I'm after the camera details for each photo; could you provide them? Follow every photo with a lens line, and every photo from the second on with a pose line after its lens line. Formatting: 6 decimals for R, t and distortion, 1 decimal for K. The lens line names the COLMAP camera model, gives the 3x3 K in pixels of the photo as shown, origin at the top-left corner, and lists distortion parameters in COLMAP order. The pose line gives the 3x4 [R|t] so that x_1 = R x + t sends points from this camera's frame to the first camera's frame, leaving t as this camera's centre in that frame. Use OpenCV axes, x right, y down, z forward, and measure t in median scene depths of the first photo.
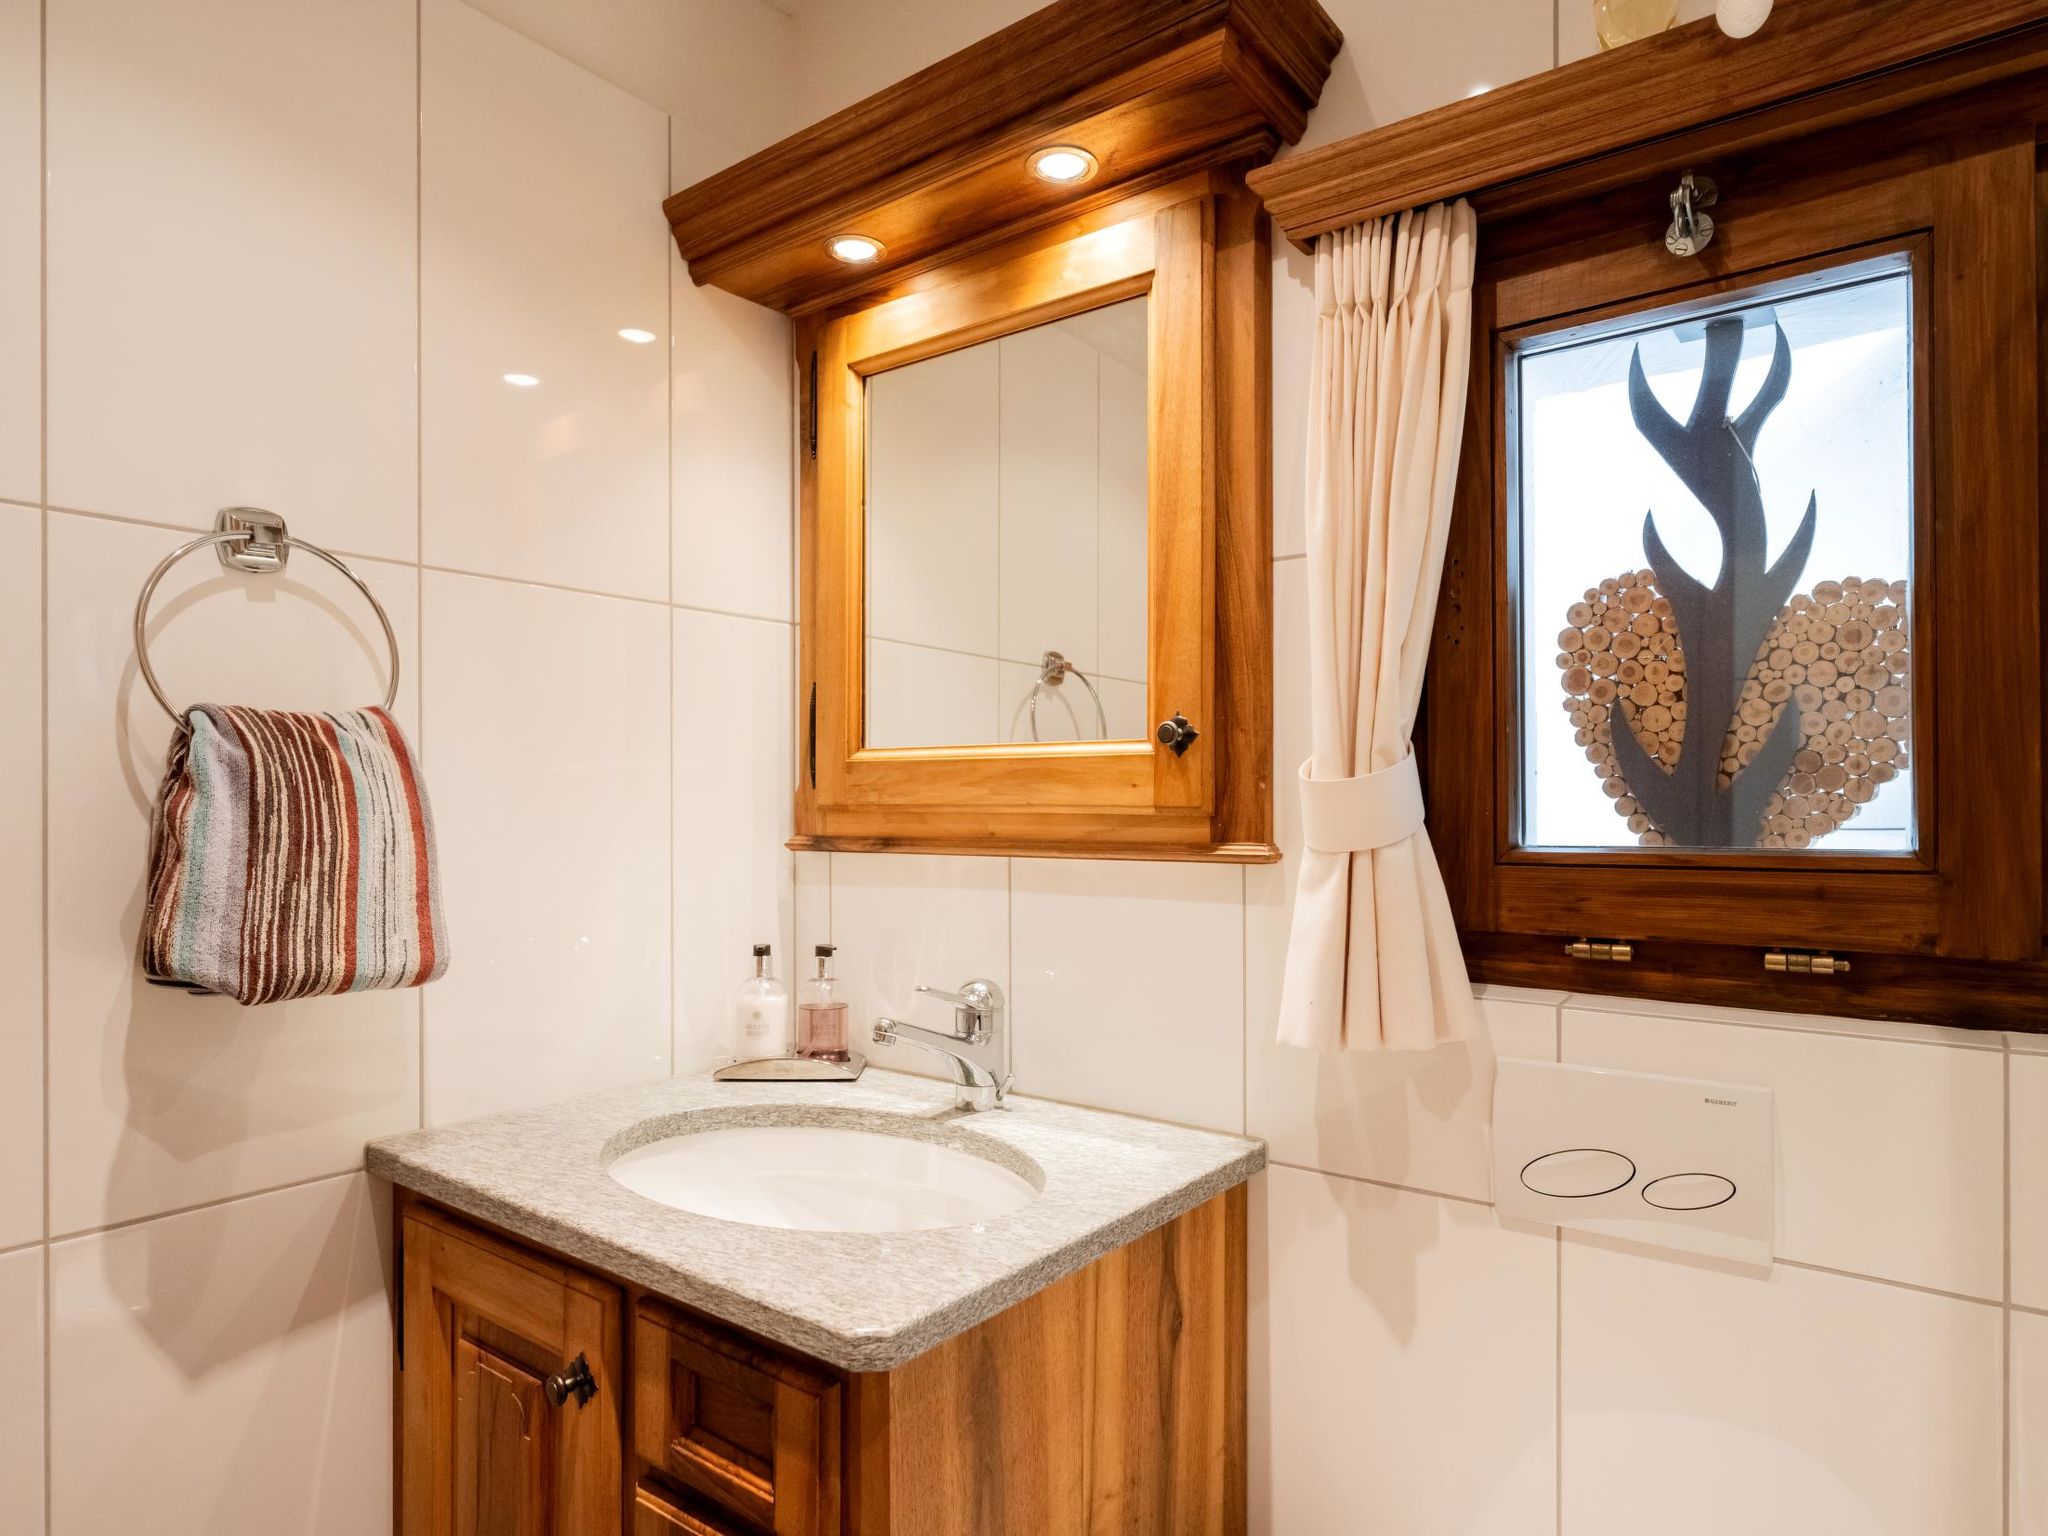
lens RADIAL K [[1196.6, 0, 1072.8], [0, 1196.6, 806.3], [0, 0, 1]] dist [0.005427, -0.001086]
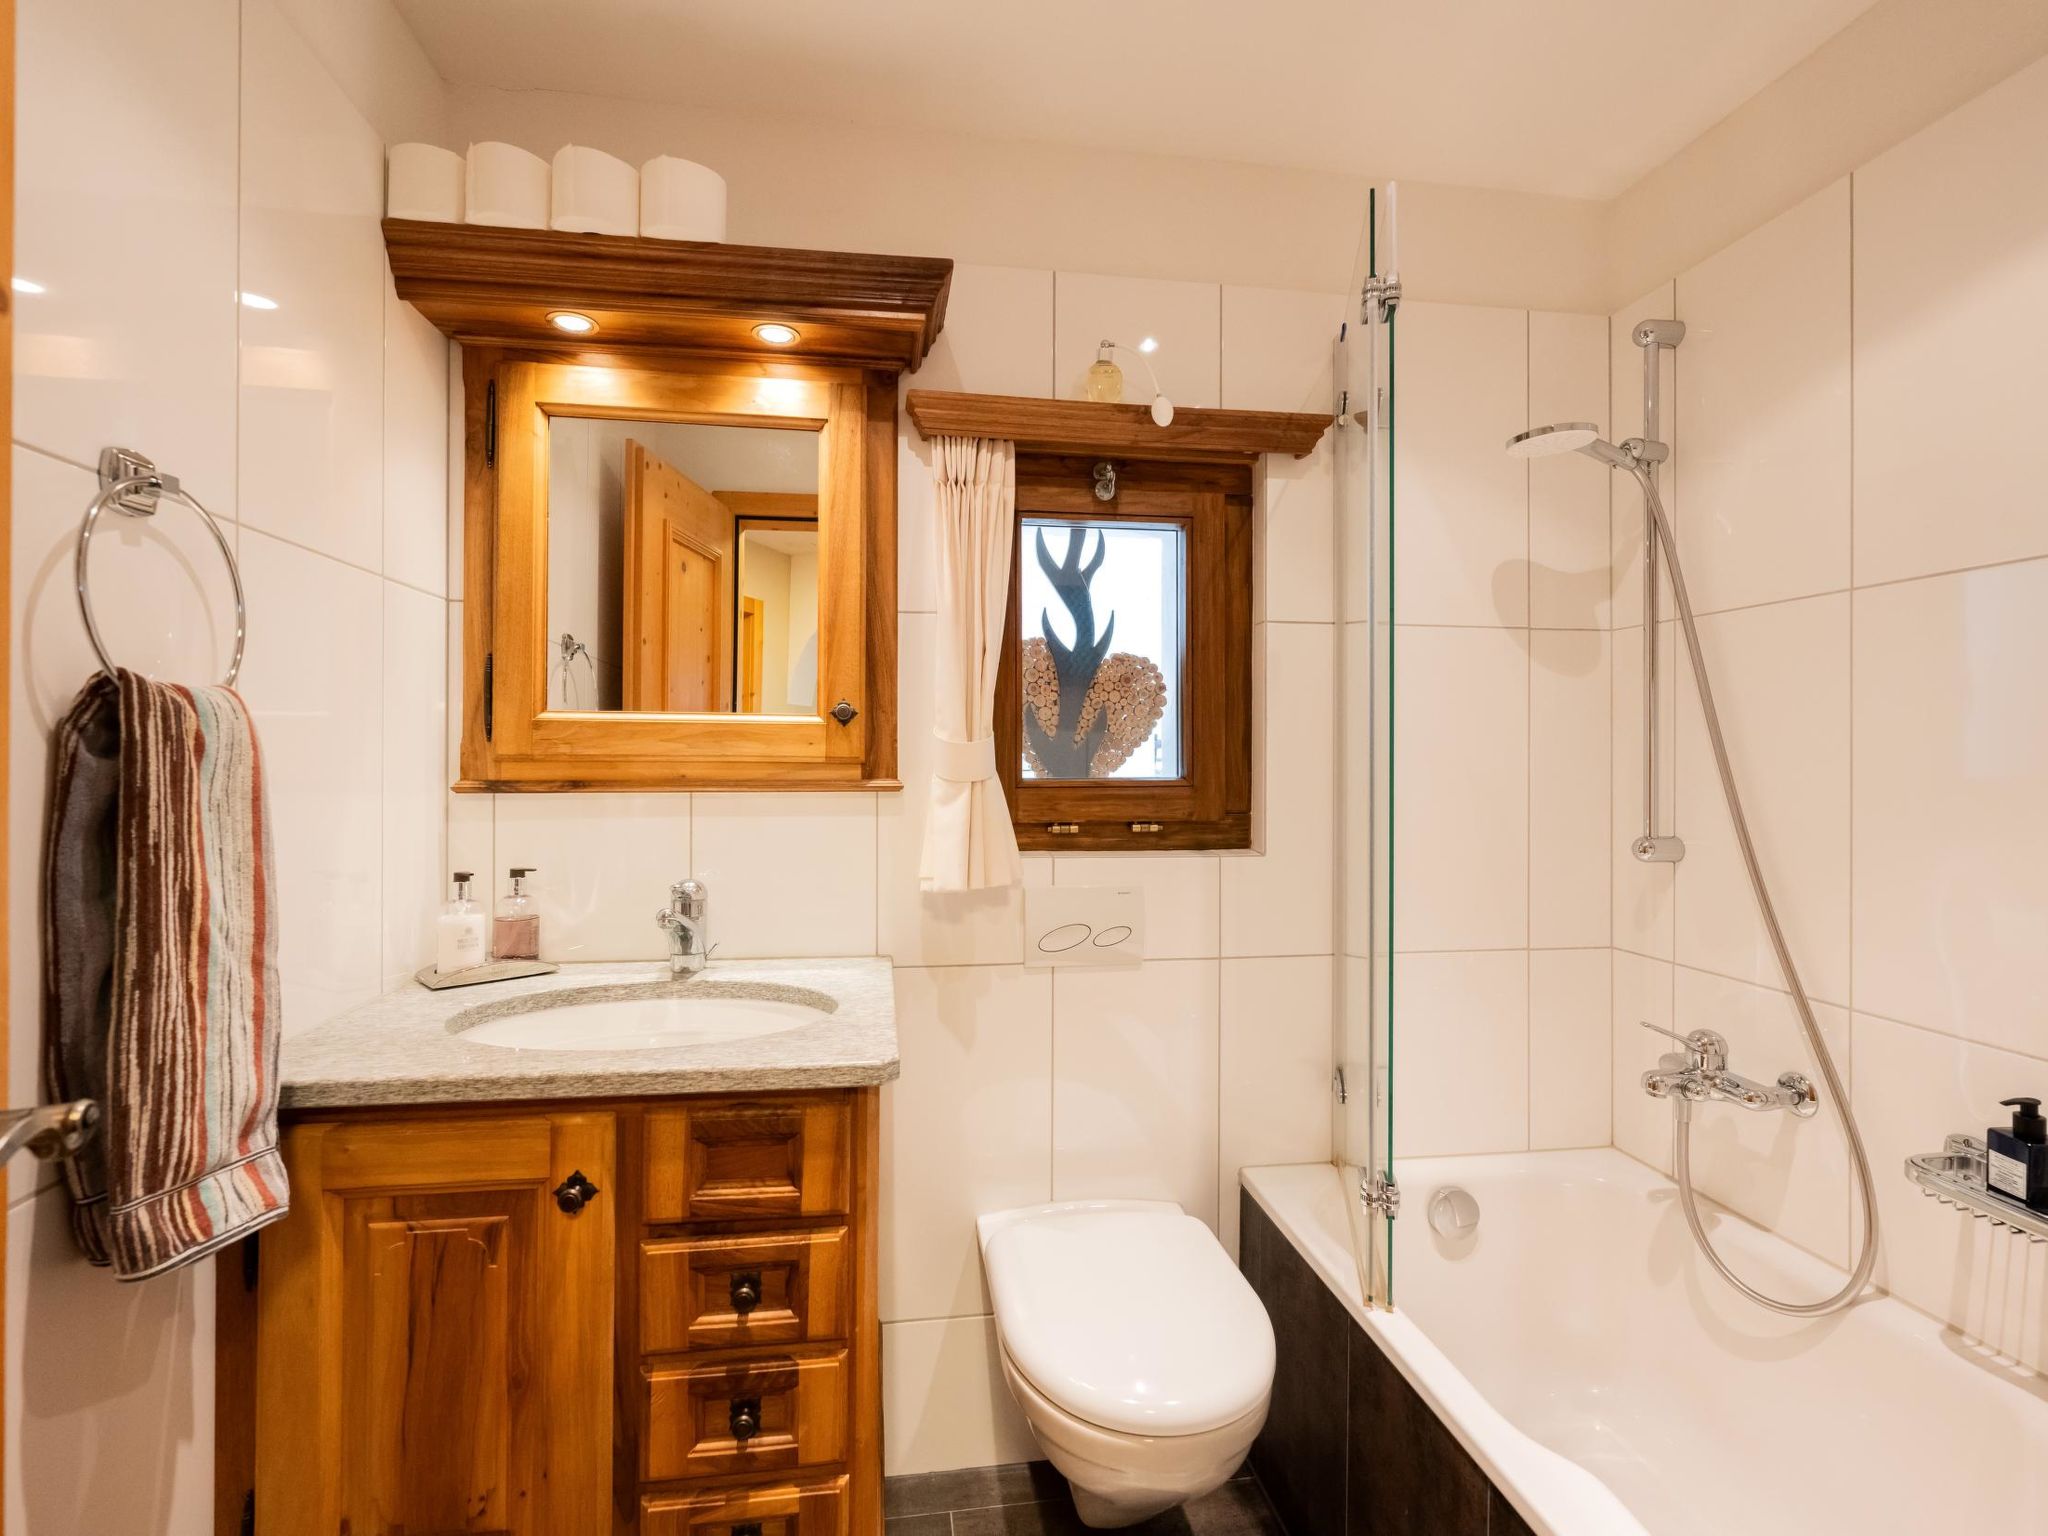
lens RADIAL K [[929.7, 0, 1023.8], [0, 929.7, 759.7], [0, 0, 1]] dist [-0.000520, 0.000439]
pose [[0.705500, 0.001064, 0.708709, -0.651766], [-0.003343, 0.999993, 0.001828, 0.000332], [-0.708702, -0.003659, 0.705498, -0.057327]]
